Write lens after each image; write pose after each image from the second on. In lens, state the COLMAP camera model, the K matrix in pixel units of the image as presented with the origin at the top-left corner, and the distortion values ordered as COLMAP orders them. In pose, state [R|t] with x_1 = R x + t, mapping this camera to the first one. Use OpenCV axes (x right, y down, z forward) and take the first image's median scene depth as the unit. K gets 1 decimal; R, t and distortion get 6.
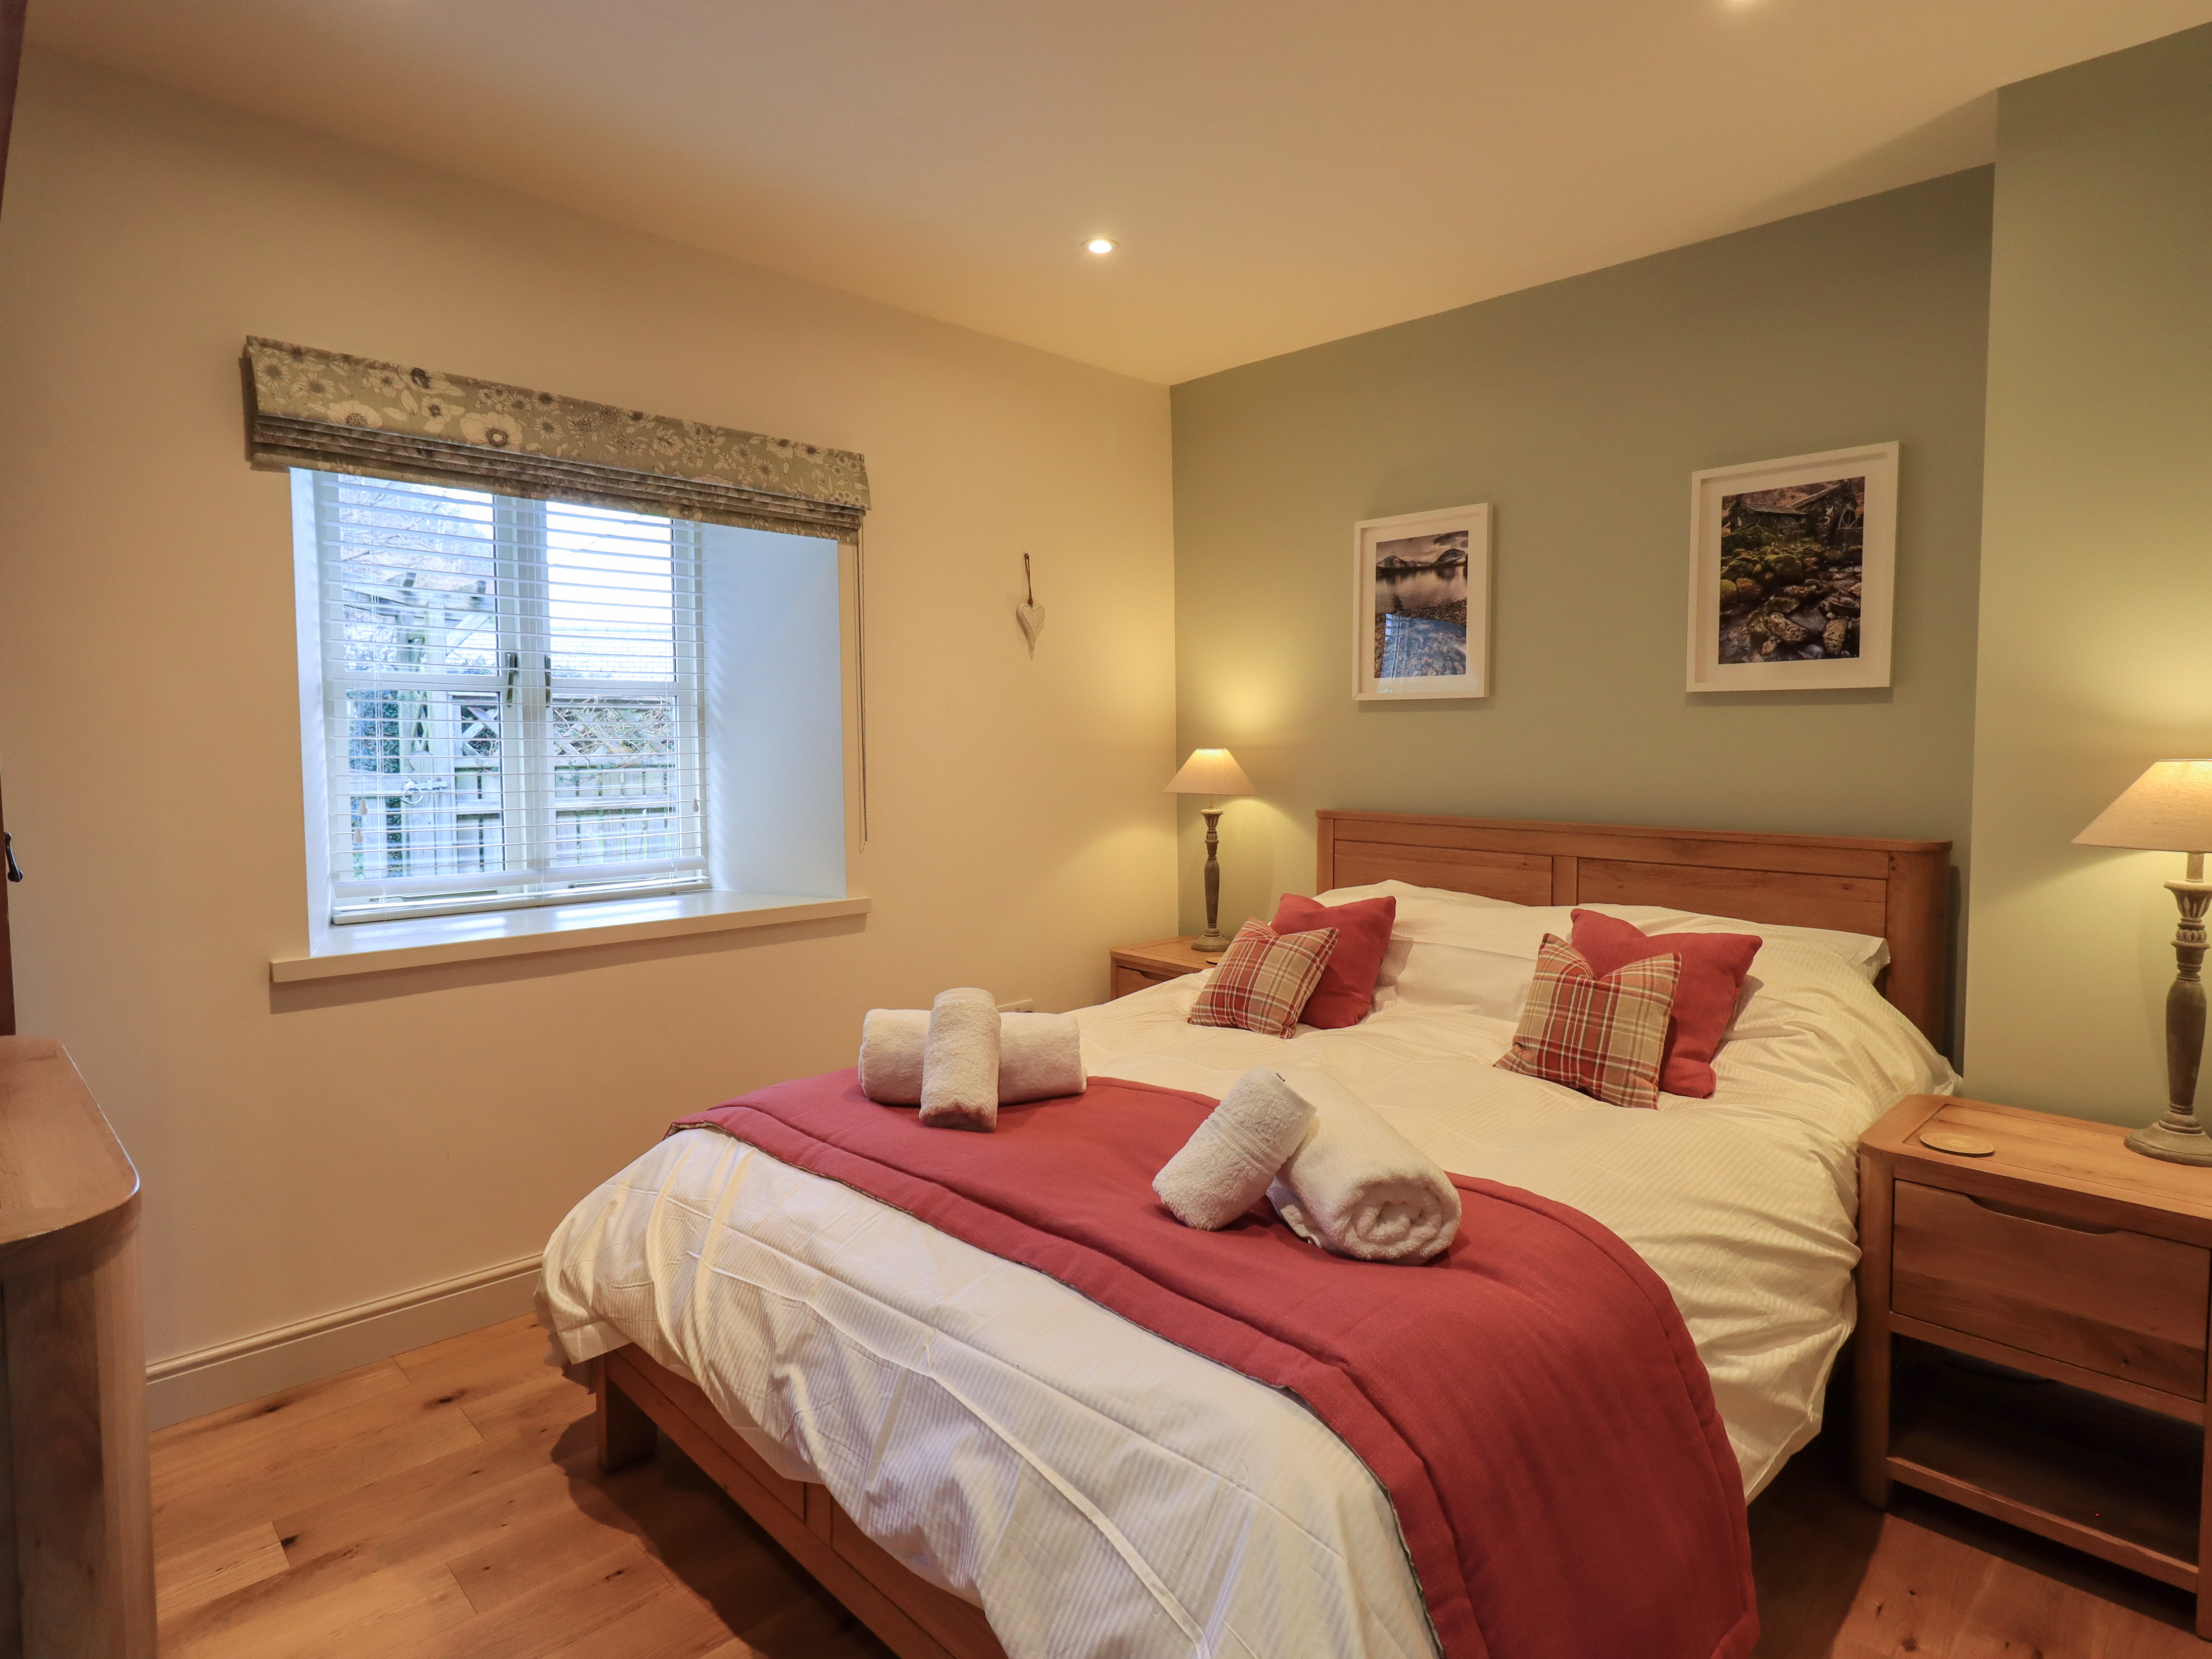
lens RADIAL K [[1193.8, 0, 1115.9], [0, 1193.8, 808.6], [0, 0, 1]] dist [0.006430, 0.000264]
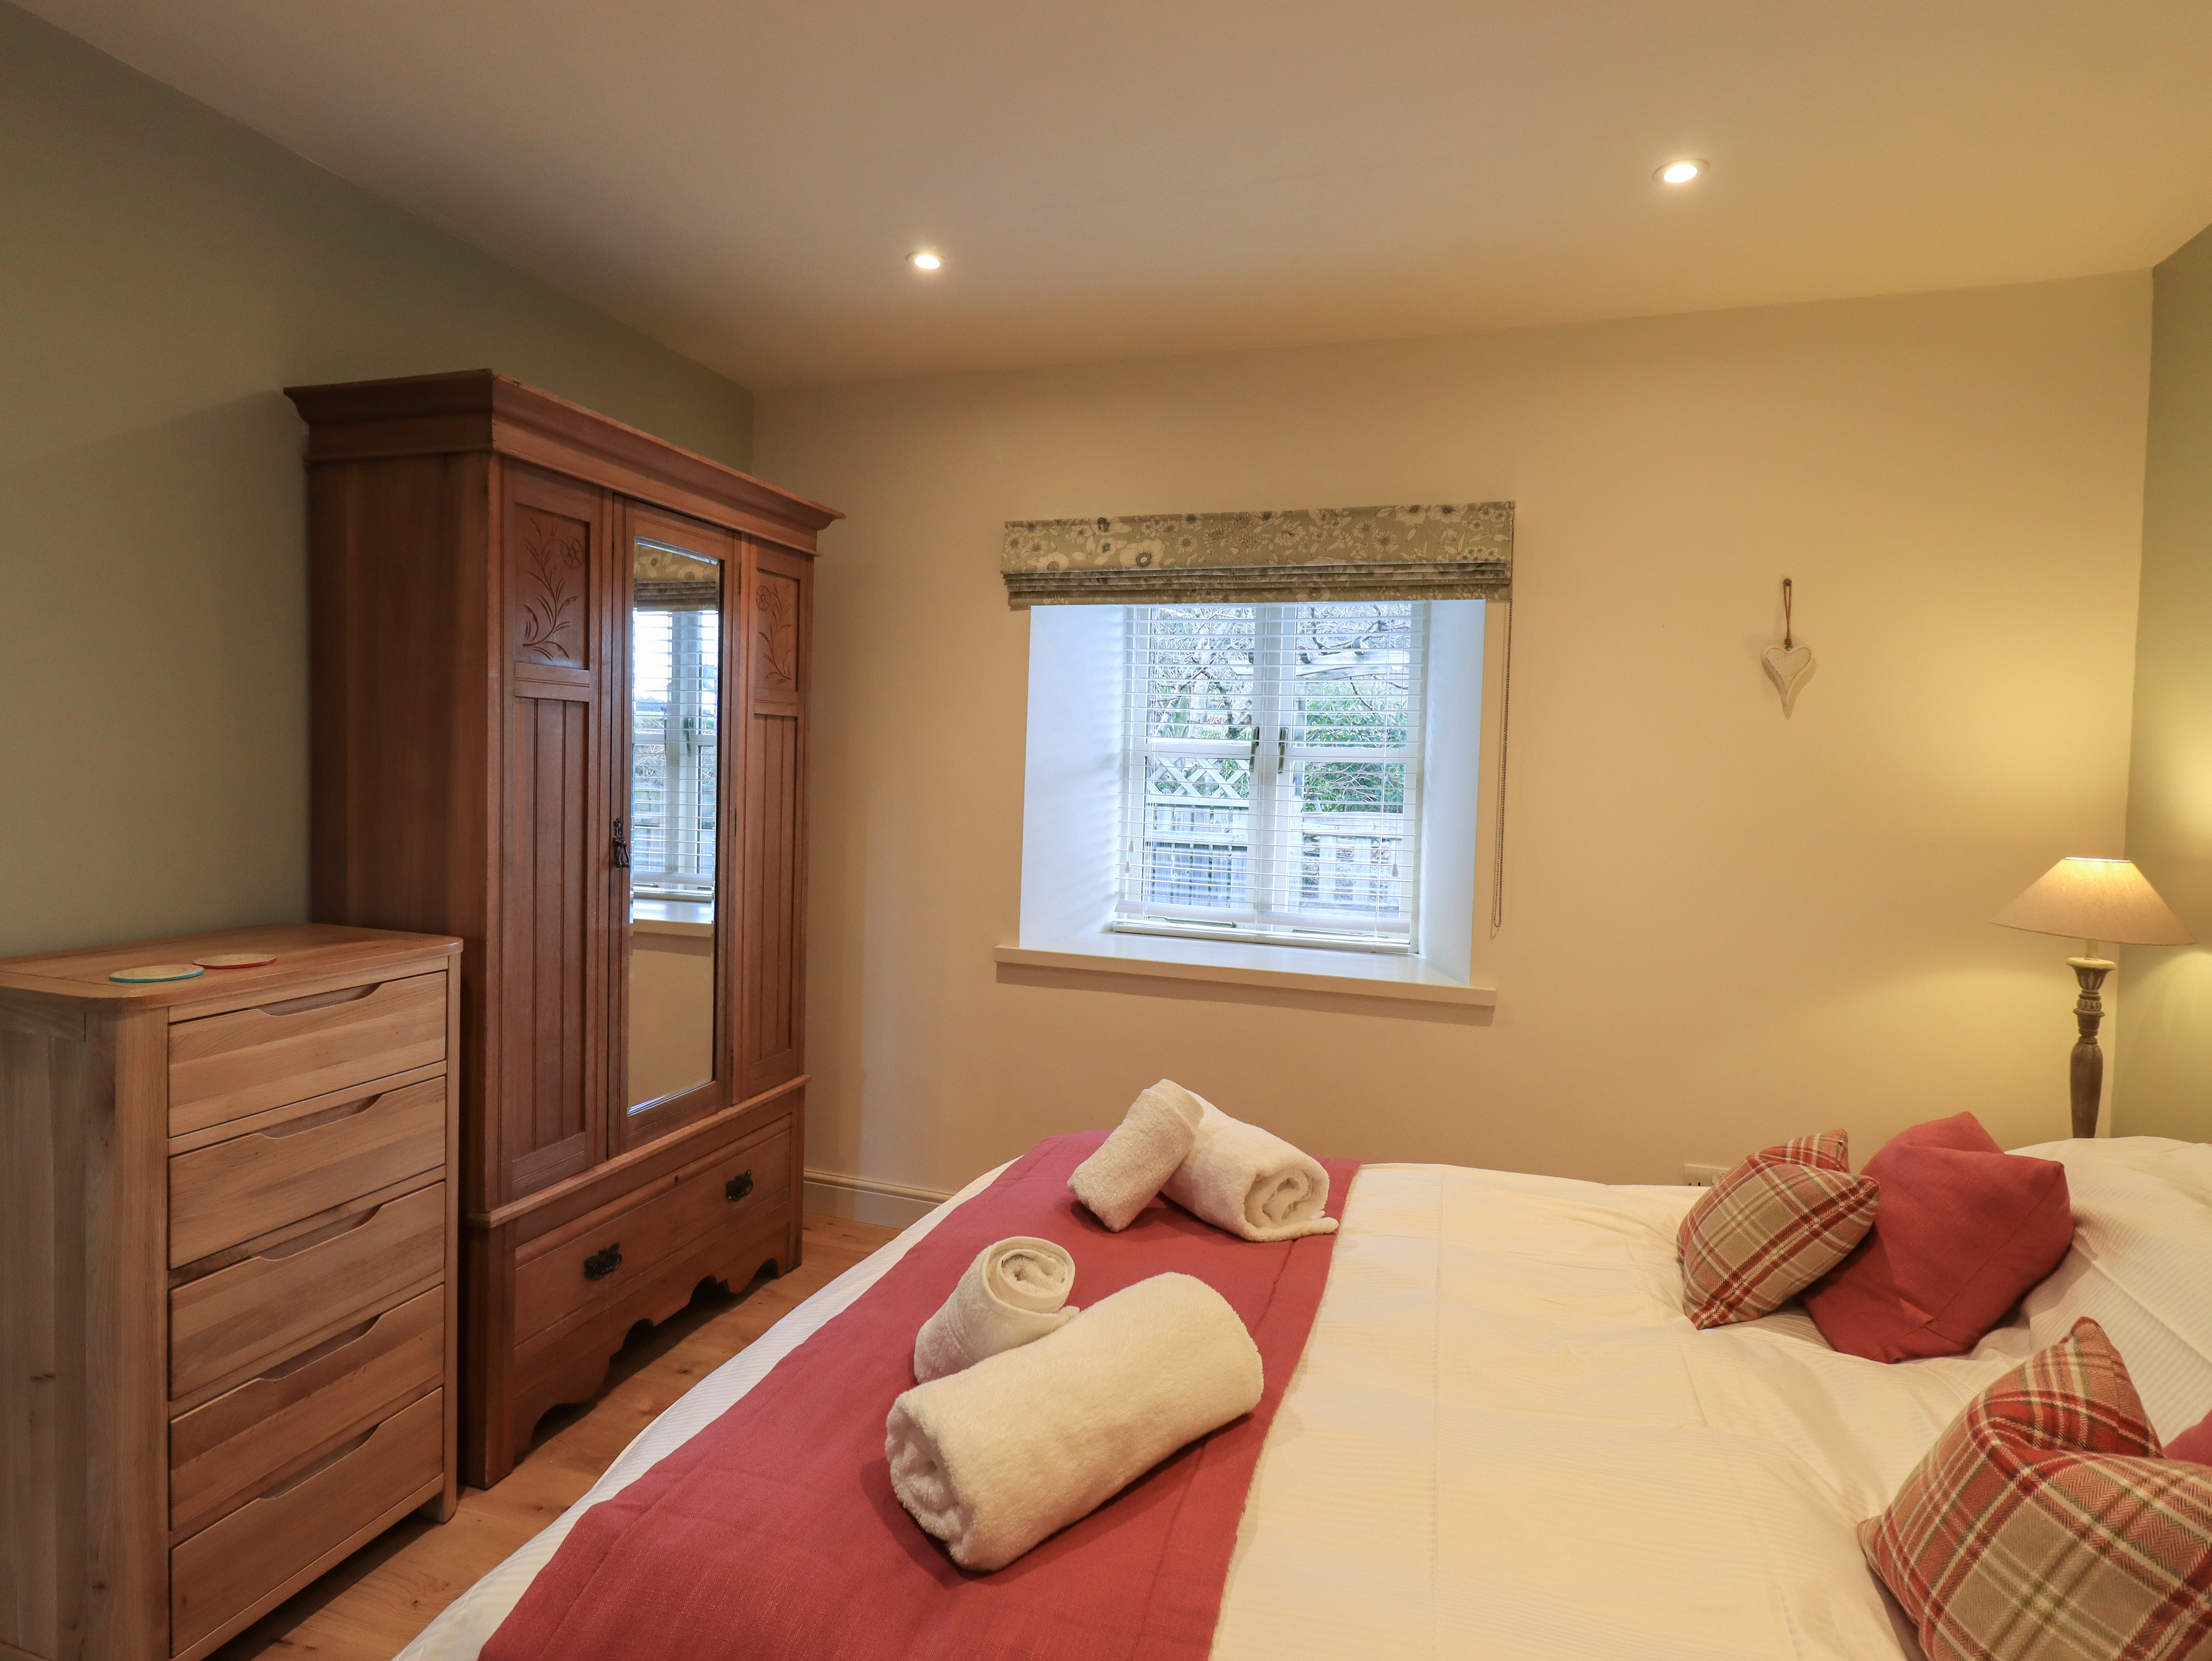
lens RADIAL K [[1149.1, 0, 1120.6], [0, 1149.1, 811.7], [0, 0, 1]] dist [0.003287, -0.000559]
pose [[0.460757, 0.049600, -0.886139, 0.492225], [-0.083898, 0.996400, 0.012148, -0.054034], [0.883552, 0.068748, 0.463260, 0.394970]]
